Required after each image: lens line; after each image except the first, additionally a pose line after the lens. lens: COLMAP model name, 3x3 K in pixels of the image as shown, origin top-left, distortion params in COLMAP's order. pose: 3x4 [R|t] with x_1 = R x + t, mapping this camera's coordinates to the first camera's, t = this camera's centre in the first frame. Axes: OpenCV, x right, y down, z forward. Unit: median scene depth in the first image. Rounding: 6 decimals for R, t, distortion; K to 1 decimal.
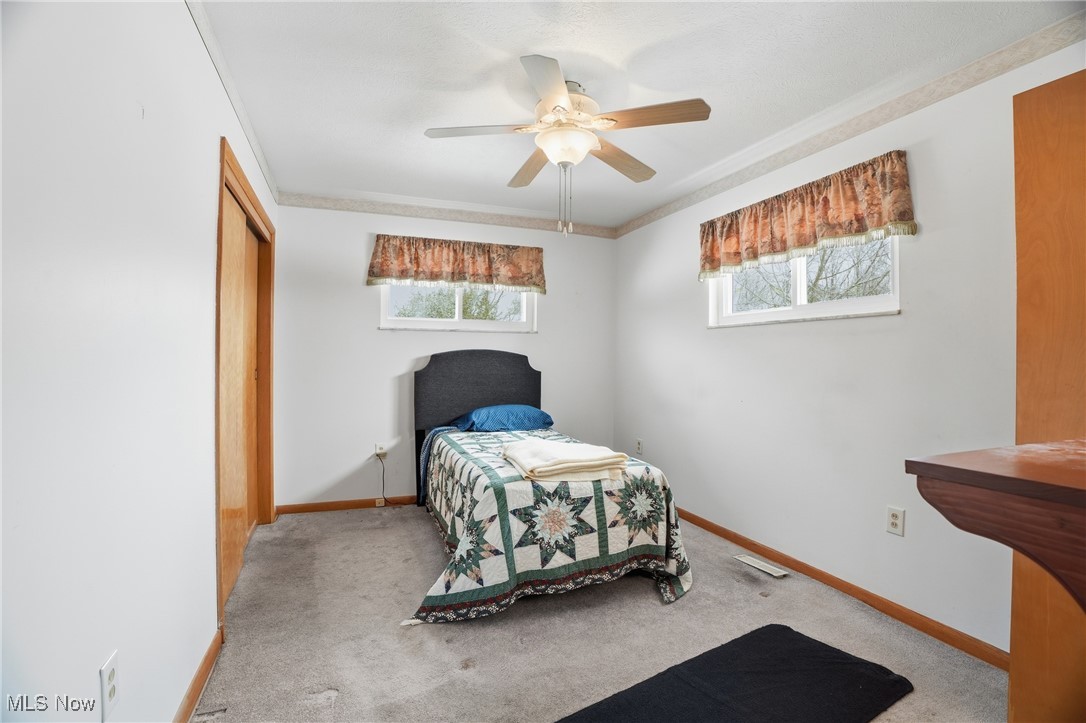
lens RADIAL K [[500.4, 0, 539.8], [0, 500.4, 351.3], [0, 0, 1]] dist [-0.070489, 0.018189]
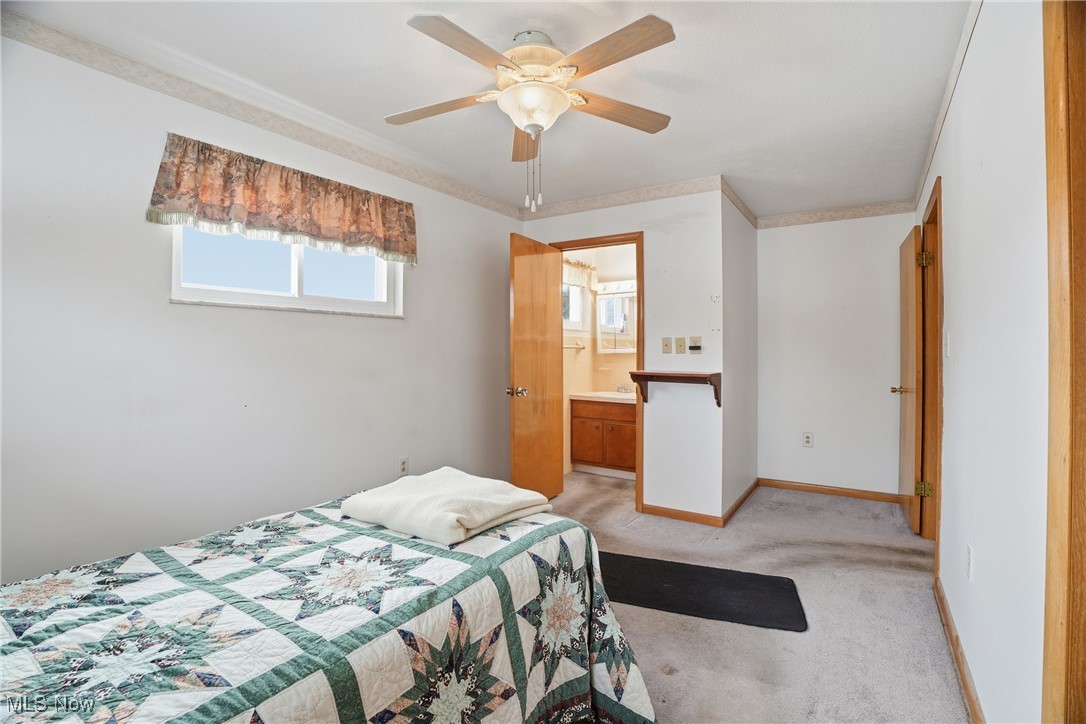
lens RADIAL K [[500.4, 0, 539.8], [0, 500.4, 351.8], [0, 0, 1]] dist [-0.070489, 0.018189]
pose [[-0.581893, -0.007220, 0.813233, -0.564567], [-0.007253, 0.999967, 0.003688, 0.010463], [-0.813233, -0.003752, -0.581926, 1.292179]]
